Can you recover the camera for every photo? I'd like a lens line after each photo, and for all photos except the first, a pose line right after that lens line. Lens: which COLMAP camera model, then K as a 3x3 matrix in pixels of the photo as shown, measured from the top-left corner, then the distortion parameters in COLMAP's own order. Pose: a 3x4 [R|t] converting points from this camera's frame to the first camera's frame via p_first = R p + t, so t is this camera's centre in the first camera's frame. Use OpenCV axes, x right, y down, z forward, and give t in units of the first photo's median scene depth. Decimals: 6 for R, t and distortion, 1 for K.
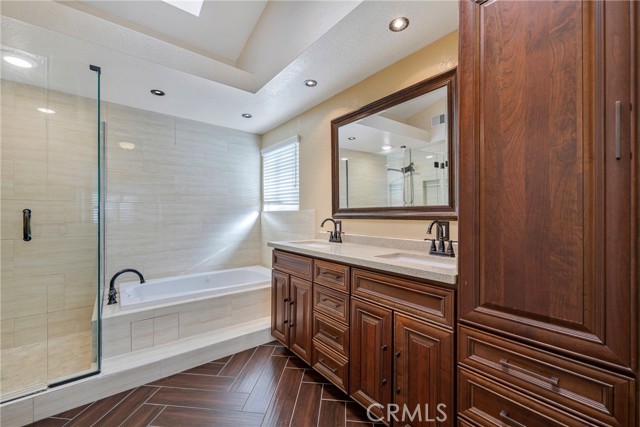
lens RADIAL K [[256.6, 0, 325.2], [0, 256.6, 215.1], [0, 0, 1]] dist [-0.002623, 0.000225]
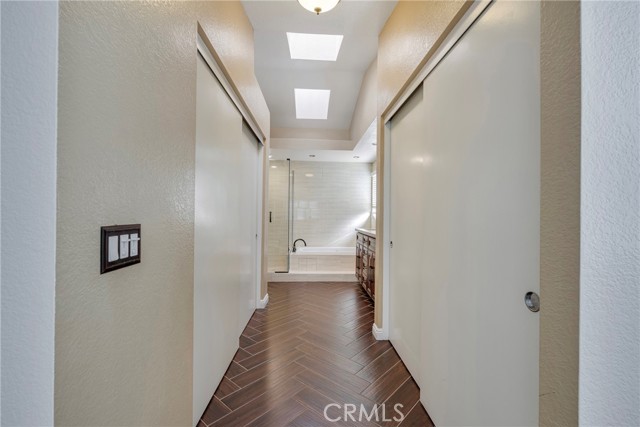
lens RADIAL K [[256.6, 0, 320.9], [0, 256.6, 213.5], [0, 0, 1]] dist [-0.002623, 0.000225]
pose [[0.804413, 0.006282, -0.594037, 0.737454], [-0.012838, 0.999894, -0.006810, 0.008478], [0.593931, 0.013104, 0.804409, -0.722997]]
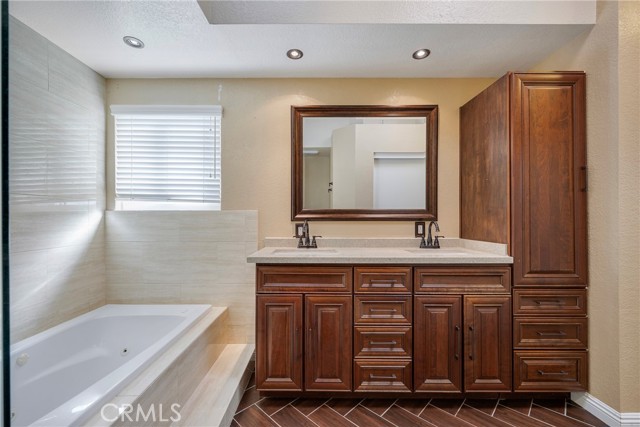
lens RADIAL K [[256.6, 0, 321.8], [0, 256.6, 216.5], [0, 0, 1]] dist [-0.002623, 0.000225]
pose [[0.639230, 0.000865, 0.769015, -0.678247], [0.000026, 0.999999, -0.001146, -0.000324], [-0.769016, 0.000753, 0.639230, 0.451737]]
